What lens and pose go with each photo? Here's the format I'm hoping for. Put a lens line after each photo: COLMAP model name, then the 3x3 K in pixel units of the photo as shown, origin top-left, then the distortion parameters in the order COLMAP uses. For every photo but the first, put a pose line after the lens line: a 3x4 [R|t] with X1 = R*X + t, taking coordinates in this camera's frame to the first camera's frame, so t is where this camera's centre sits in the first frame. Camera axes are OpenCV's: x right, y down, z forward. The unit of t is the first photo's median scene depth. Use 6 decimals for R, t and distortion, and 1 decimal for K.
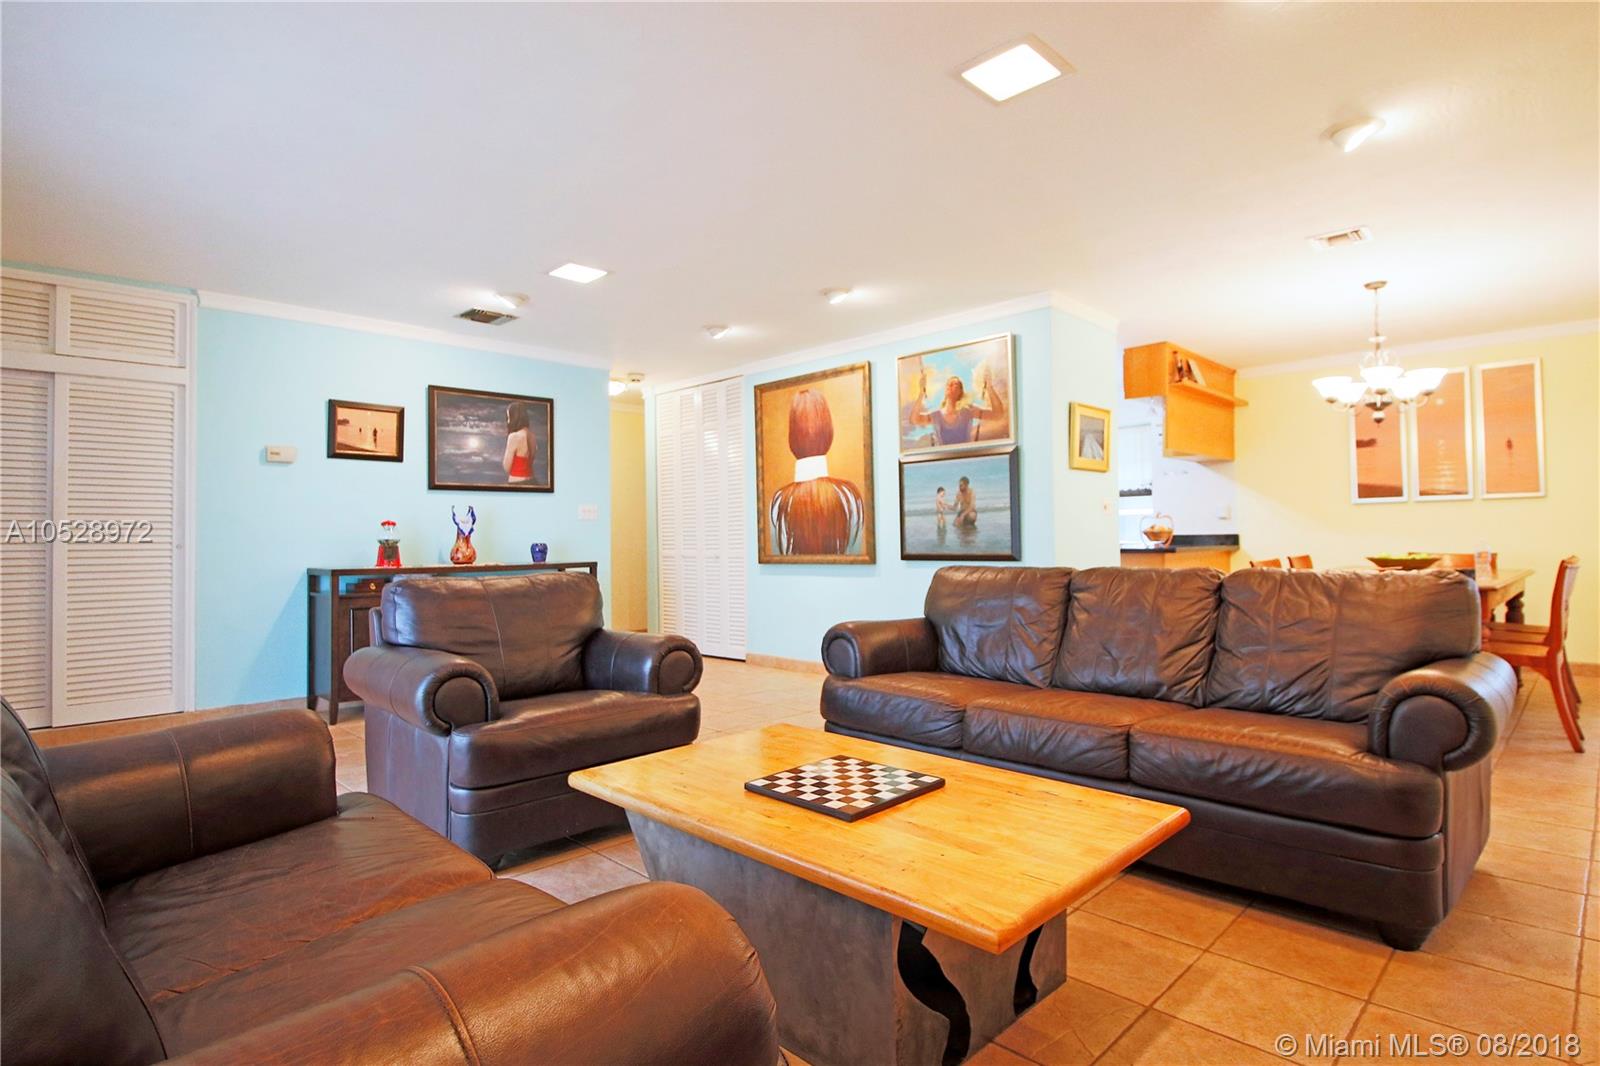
lens RADIAL K [[825.7, 0, 805.8], [0, 825.7, 517.1], [0, 0, 1]] dist [-0.005232, -0.001074]
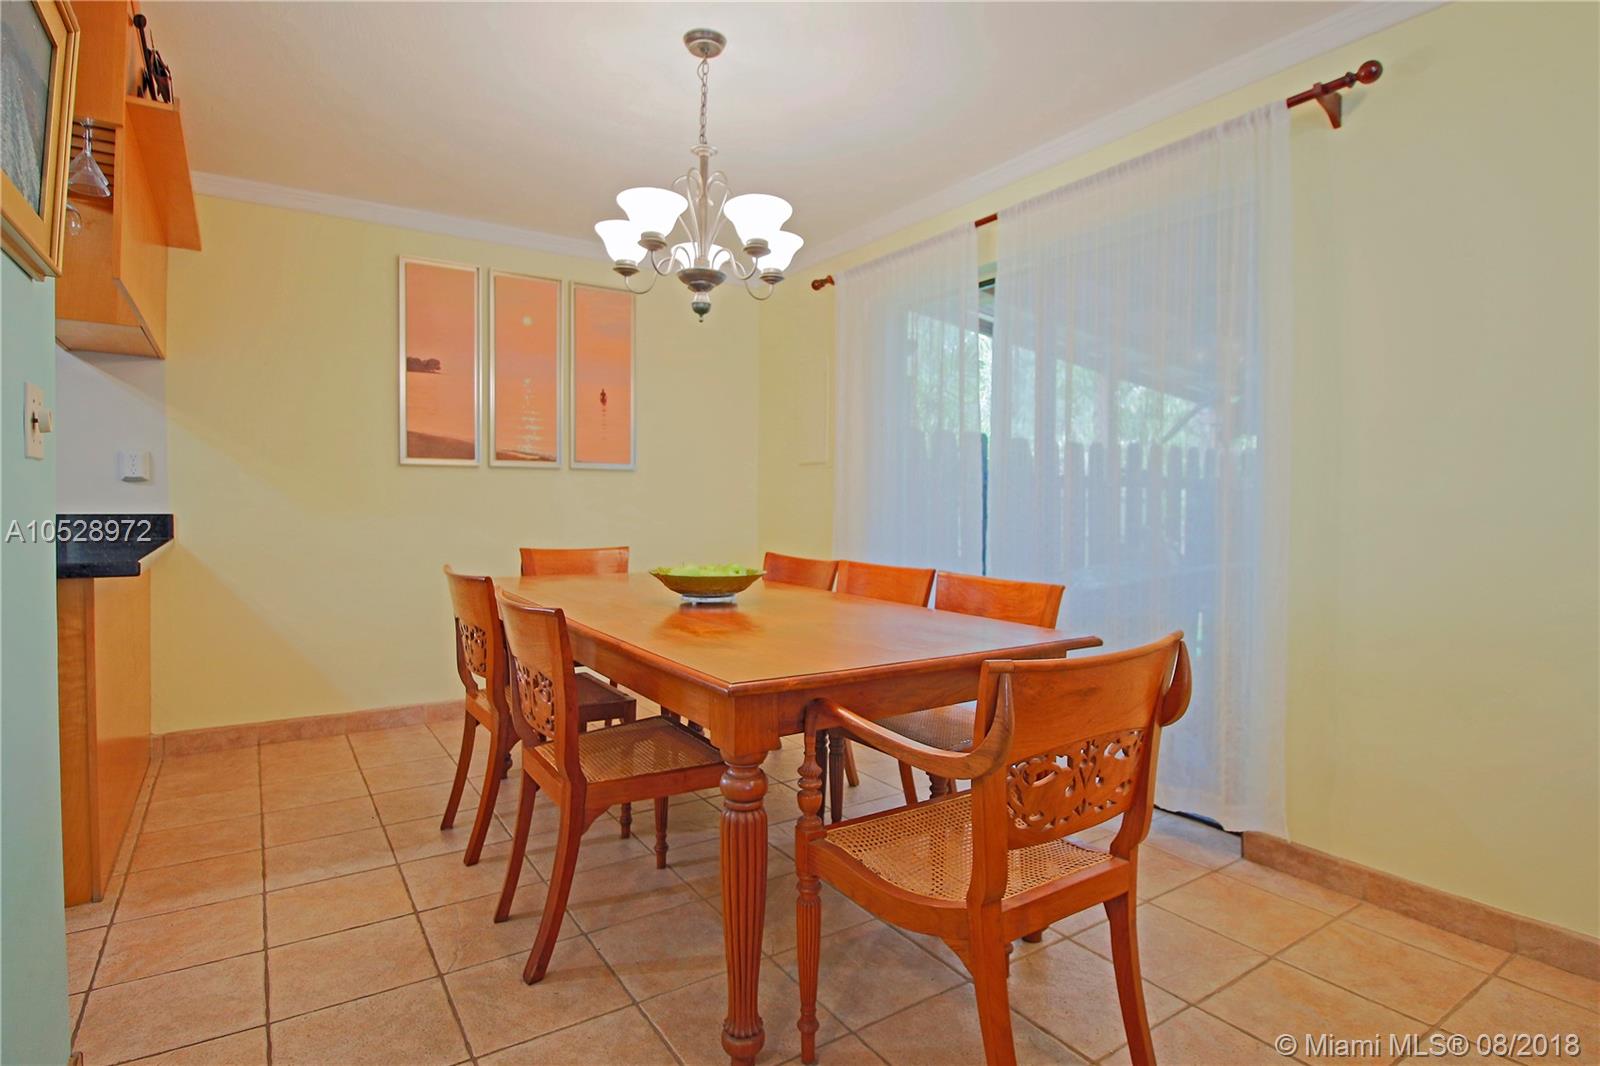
lens RADIAL K [[825.7, 0, 805.8], [0, 825.7, 517.1], [0, 0, 1]] dist [-0.005232, -0.001074]
pose [[0.198311, -0.004578, 0.980129, 0.156496], [-0.036898, 0.999245, 0.012133, 0.003055], [-0.979444, -0.038571, 0.197992, 0.640615]]
